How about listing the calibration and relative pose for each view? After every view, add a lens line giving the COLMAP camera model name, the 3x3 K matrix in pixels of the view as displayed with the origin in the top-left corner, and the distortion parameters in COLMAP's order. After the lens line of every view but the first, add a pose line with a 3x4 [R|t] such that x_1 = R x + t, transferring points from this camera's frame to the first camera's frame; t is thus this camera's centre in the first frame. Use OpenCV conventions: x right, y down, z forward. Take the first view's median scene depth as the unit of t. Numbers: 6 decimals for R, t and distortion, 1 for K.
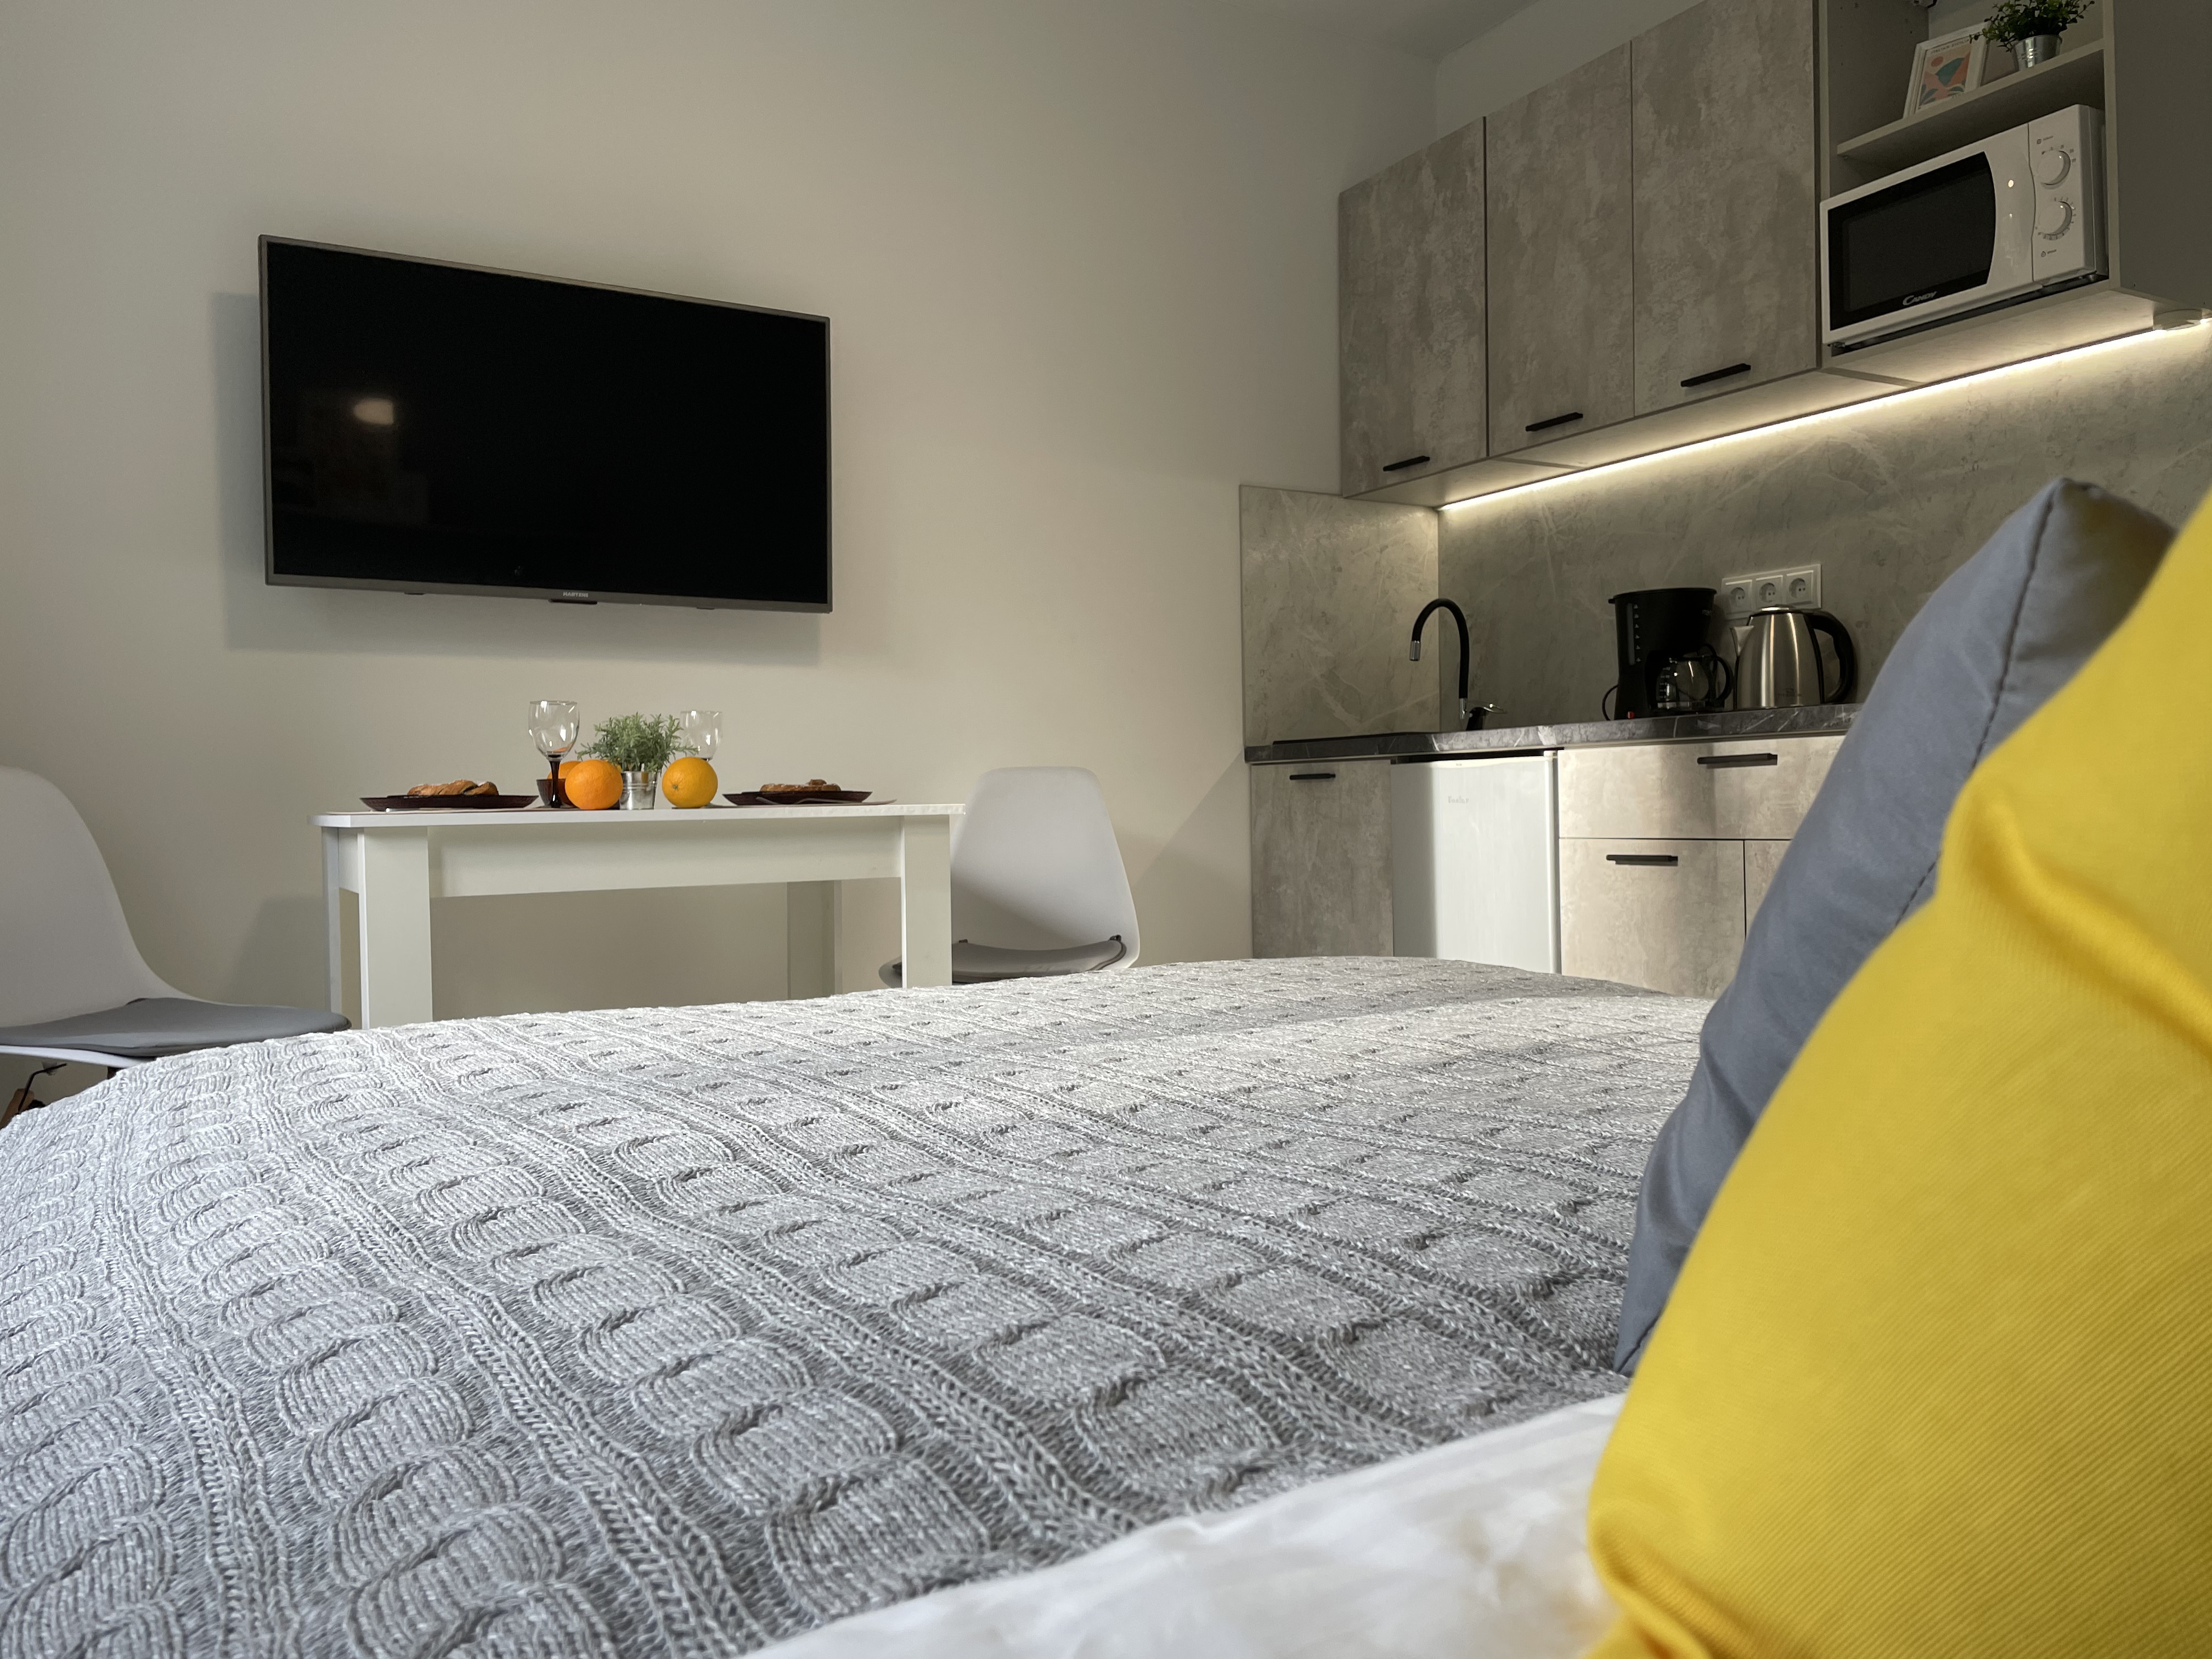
lens RADIAL K [[1661.2, 0, 1100.4], [0, 1661.2, 820.2], [0, 0, 1]] dist [0.086557, -0.124828]
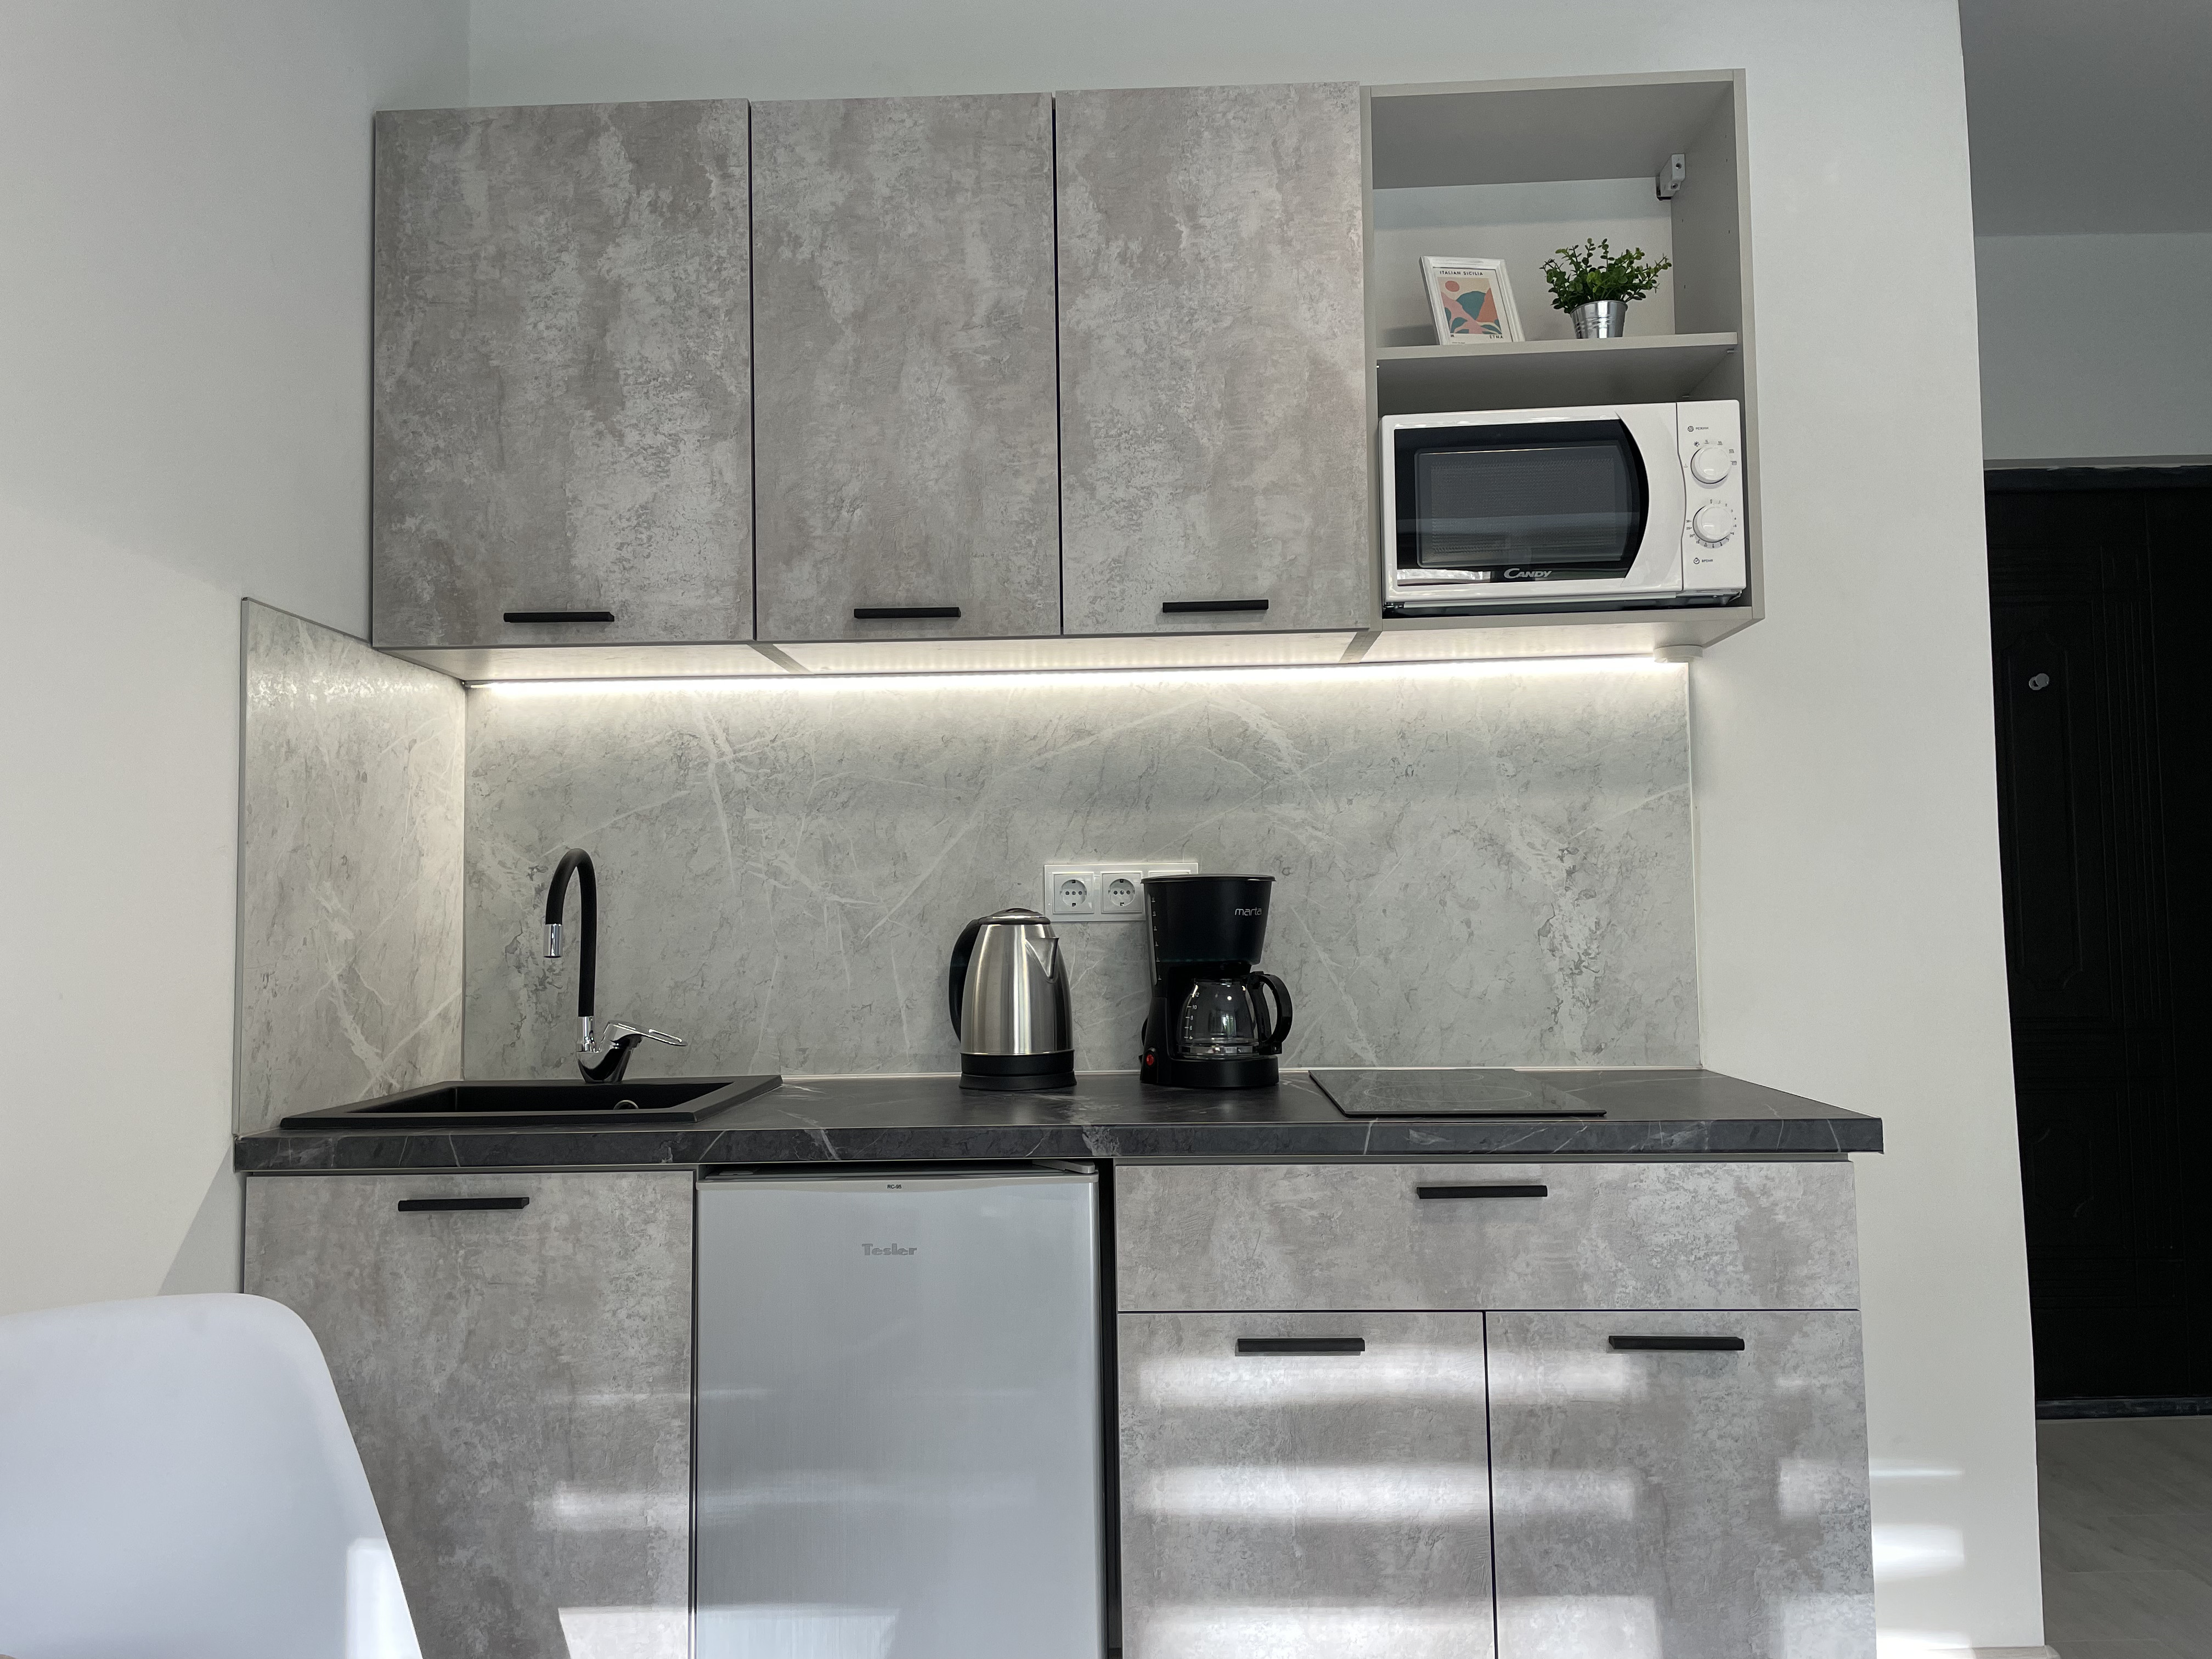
lens RADIAL K [[1661.2, 0, 1100.4], [0, 1661.2, 820.2], [0, 0, 1]] dist [0.086557, -0.124828]
pose [[0.529529, 0.058717, 0.846257, -0.233190], [0.014490, 0.996830, -0.078231, -0.111003], [-0.848168, 0.053688, 0.526999, 0.626157]]
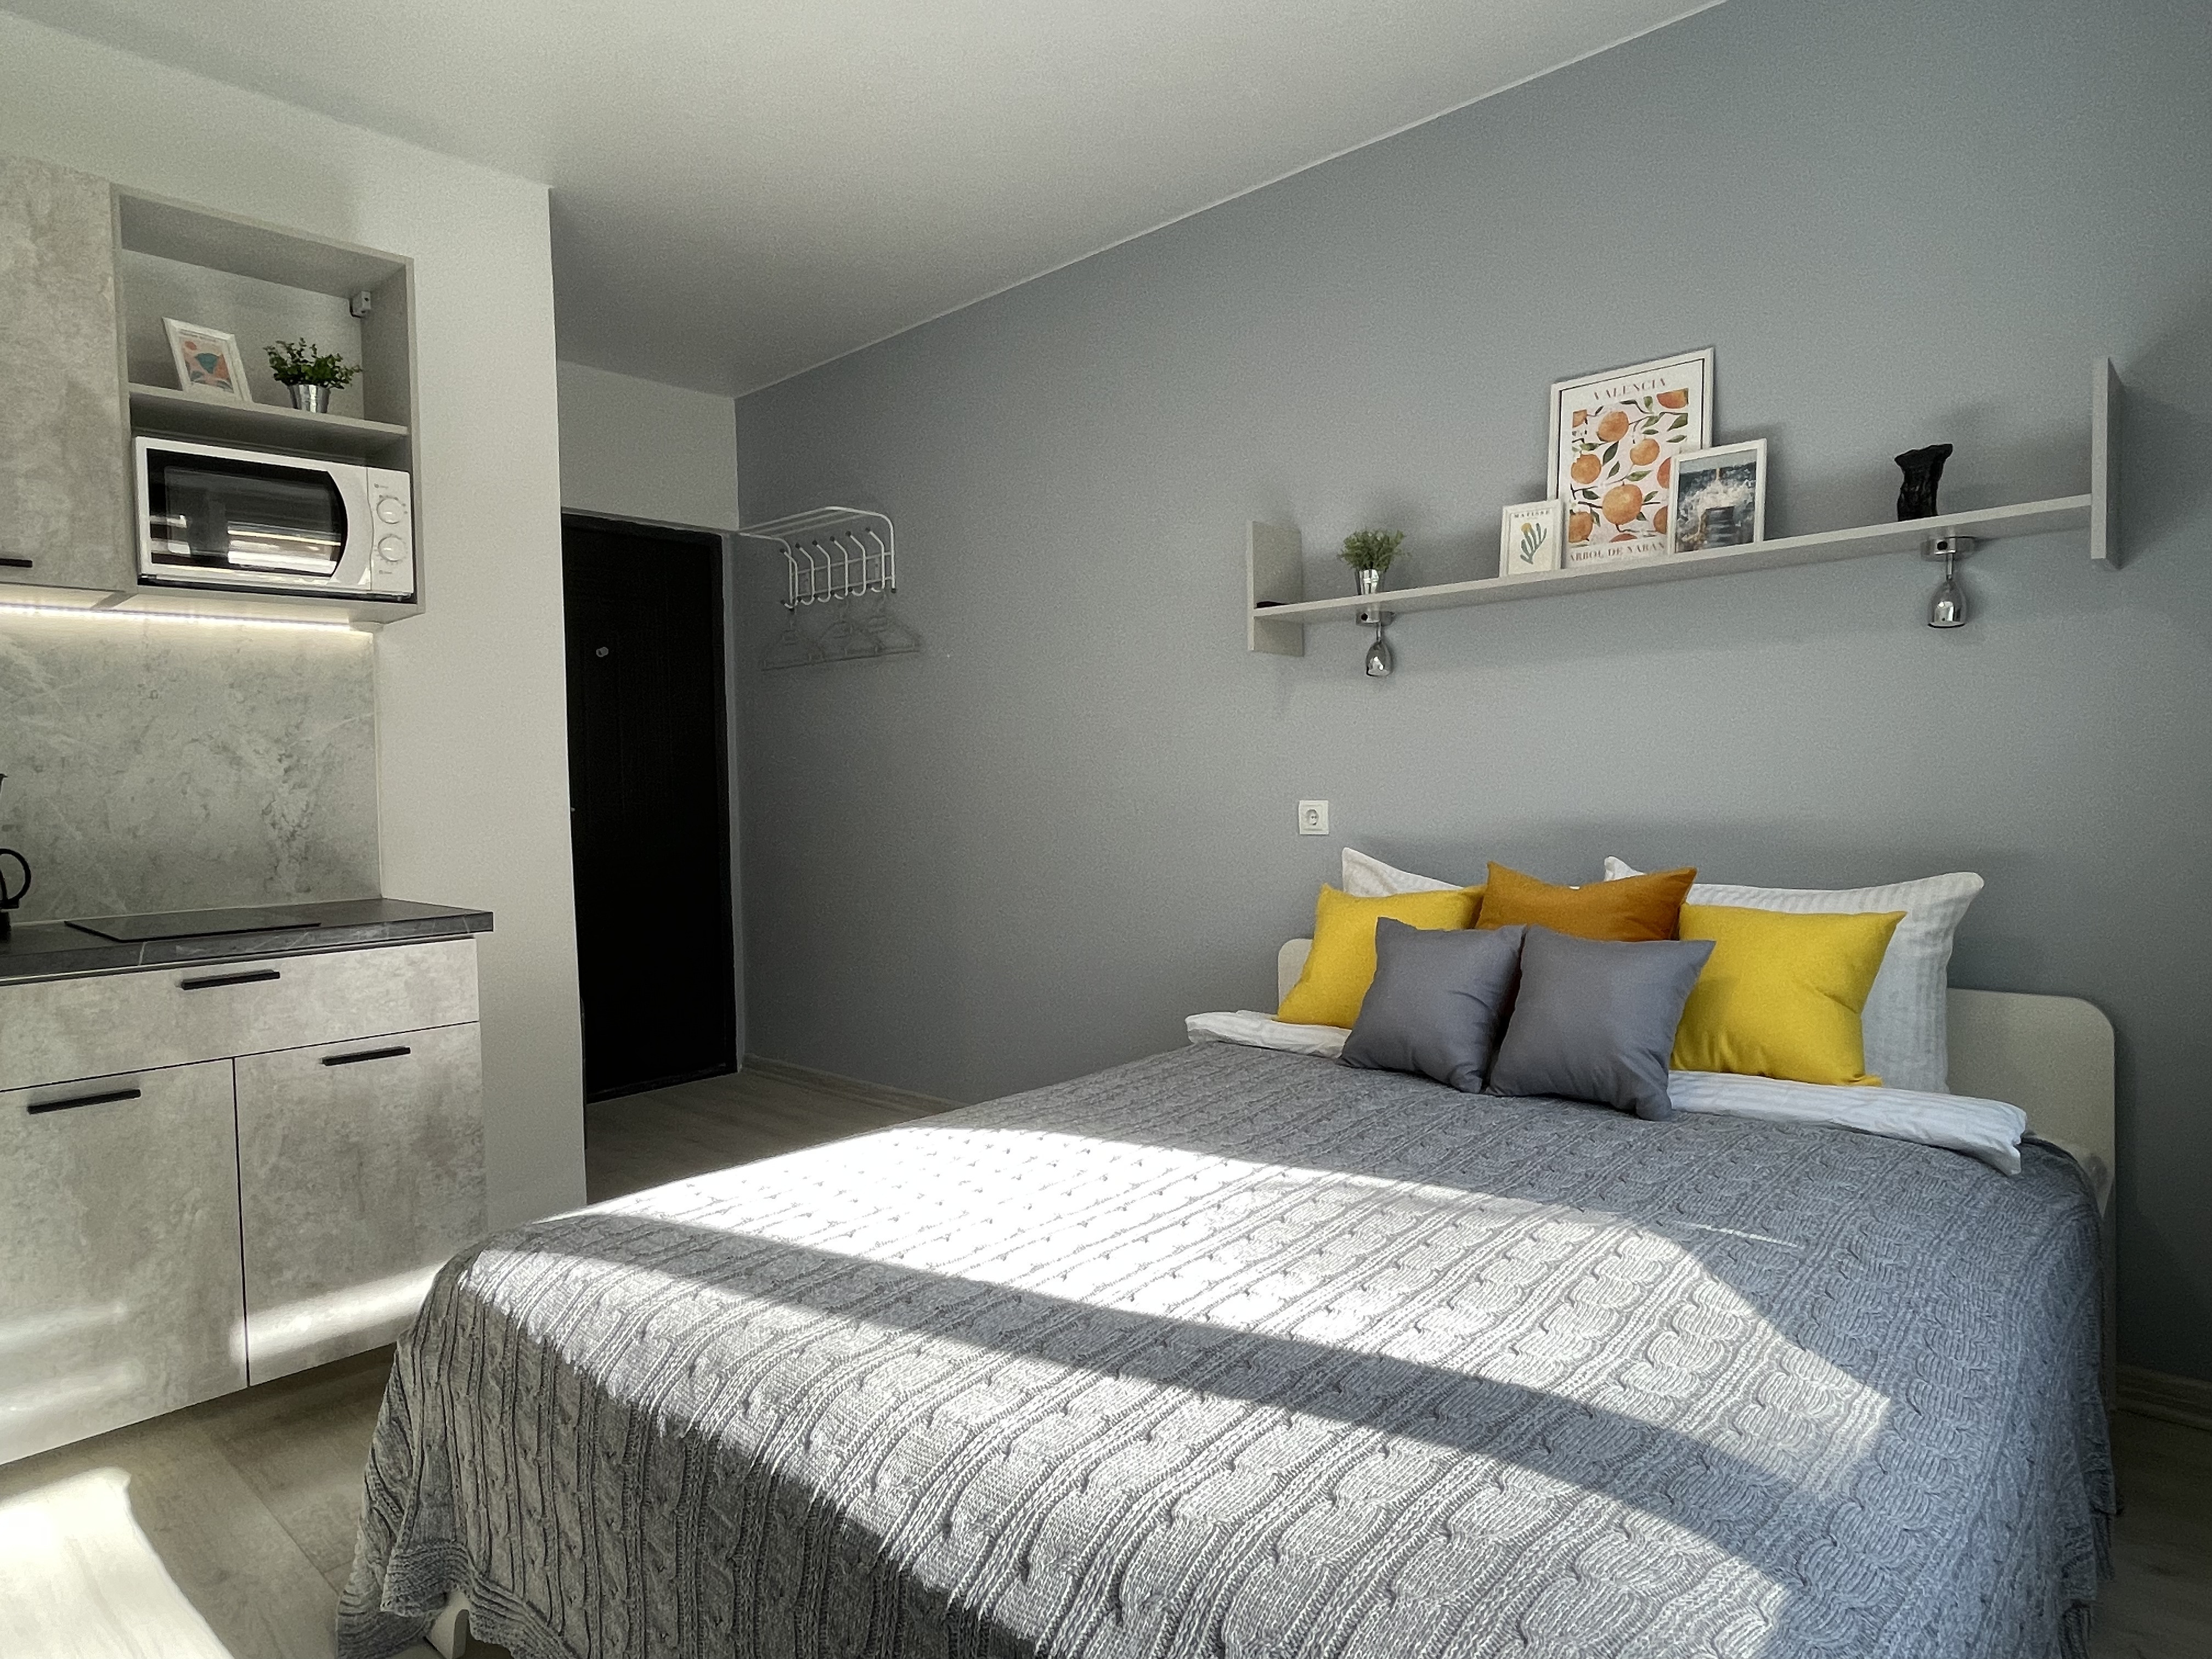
lens RADIAL K [[1307.8, 0, 1109.3], [0, 1307.8, 816.0], [0, 0, 1]] dist [-0.026601, 0.021001]
pose [[-0.296969, -0.002287, 0.954884, -0.447494], [0.036688, 0.999231, 0.013803, -0.105894], [-0.954182, 0.039132, -0.296657, 0.585911]]
